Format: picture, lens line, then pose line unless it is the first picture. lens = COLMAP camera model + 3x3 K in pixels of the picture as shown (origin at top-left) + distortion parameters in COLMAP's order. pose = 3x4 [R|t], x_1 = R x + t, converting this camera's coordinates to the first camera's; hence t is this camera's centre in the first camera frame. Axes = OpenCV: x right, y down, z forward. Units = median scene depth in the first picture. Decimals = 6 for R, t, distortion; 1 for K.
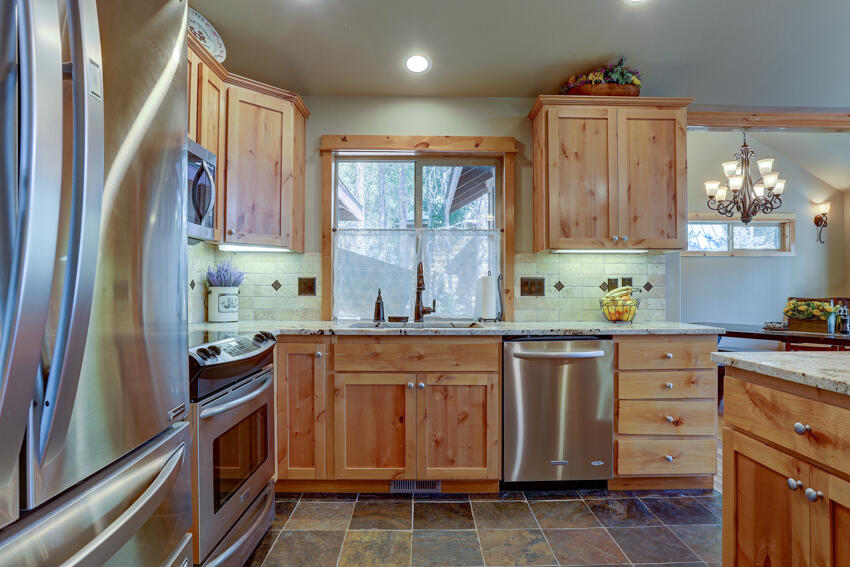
lens RADIAL K [[470.2, 0, 425.0], [0, 470.2, 285.8], [0, 0, 1]] dist [-0.040101, 0.006647]
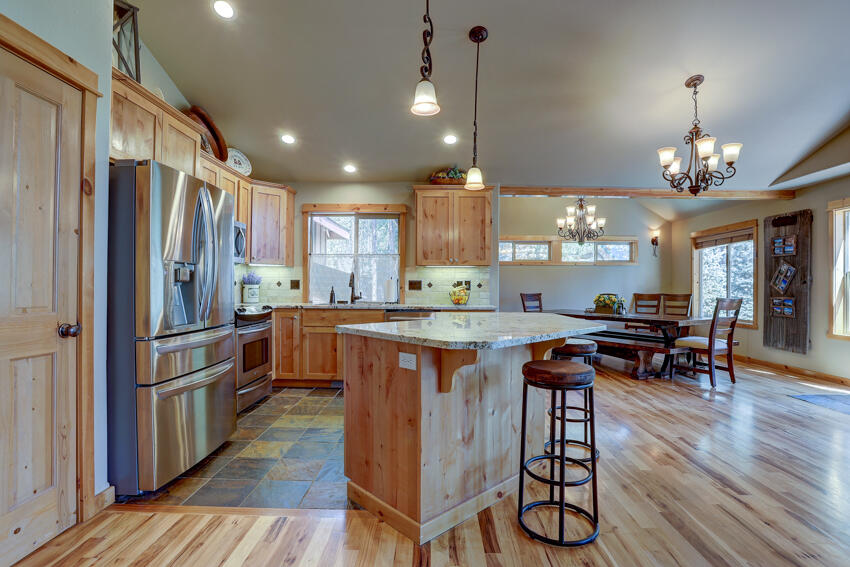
lens RADIAL K [[413.5, 0, 422.7], [0, 413.5, 286.2], [0, 0, 1]] dist [-0.063590, 0.016355]
pose [[0.999505, 0.005152, -0.031036, 0.325756], [-0.004970, 0.999970, 0.005932, -0.004477], [0.031066, -0.005775, 0.999501, -0.658291]]
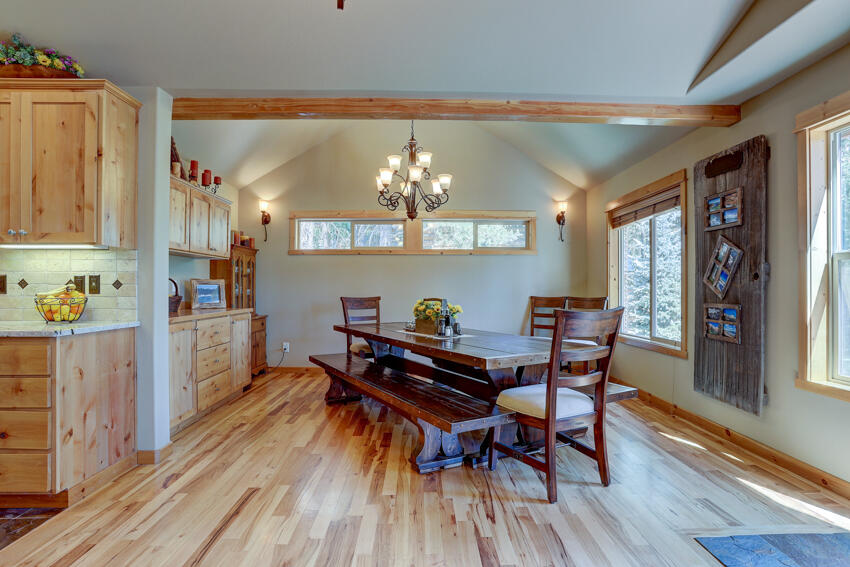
lens RADIAL K [[433.8, 0, 433.4], [0, 433.8, 285.8], [0, 0, 1]] dist [-0.054292, 0.018907]
pose [[0.999831, 0.001942, 0.018295, 1.163943], [-0.002004, 0.999992, 0.003374, 0.000260], [-0.018289, -0.003410, 0.999827, 0.145787]]
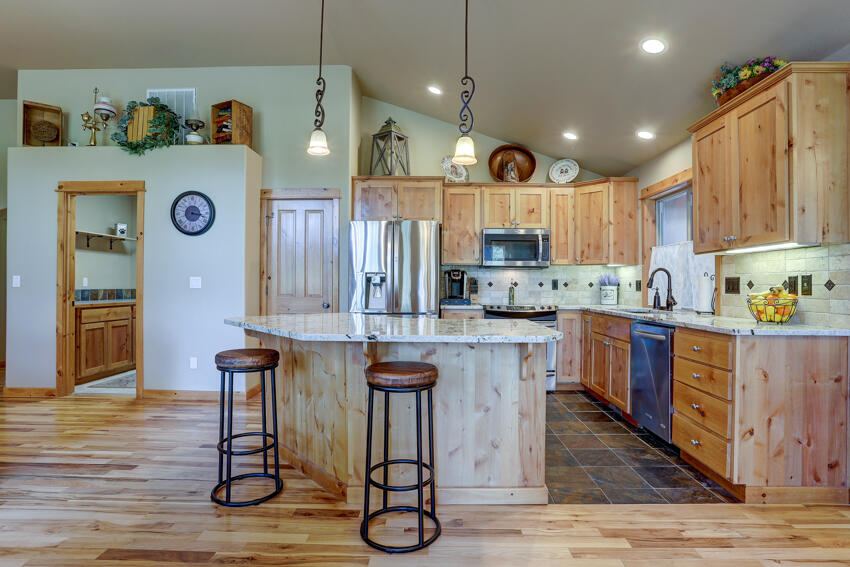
lens RADIAL K [[433.8, 0, 429.6], [0, 433.8, 285.3], [0, 0, 1]] dist [-0.054292, 0.018907]
pose [[-0.033316, -0.001727, -0.999443, 1.306673], [0.002250, 0.999996, -0.001803, 0.002044], [0.999442, -0.002308, -0.033312, 0.346800]]
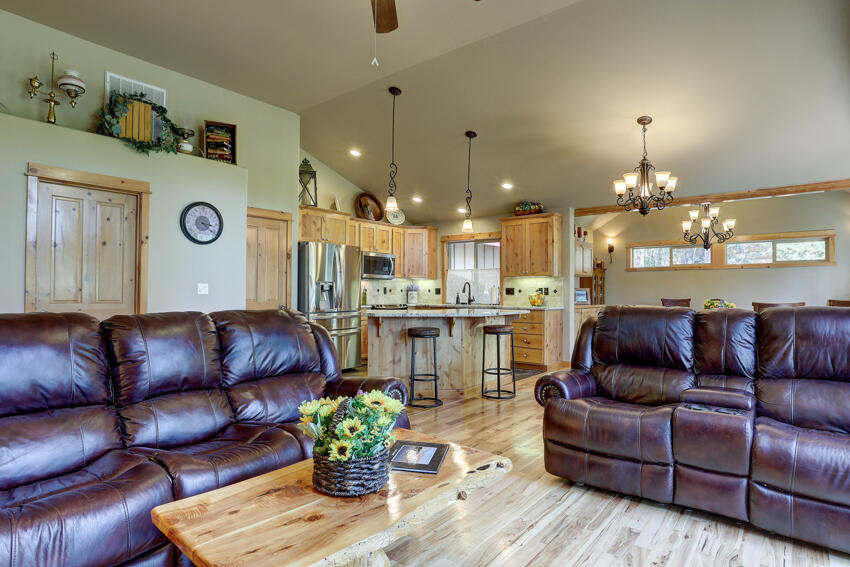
lens RADIAL K [[464.8, 0, 429.1], [0, 464.8, 283.7], [0, 0, 1]] dist [-0.037736, 0.002520]
pose [[0.766347, -0.010229, -0.642345, 1.543068], [0.002617, 0.999915, -0.012801, -0.008780], [0.642421, 0.008129, 0.766309, -1.189529]]
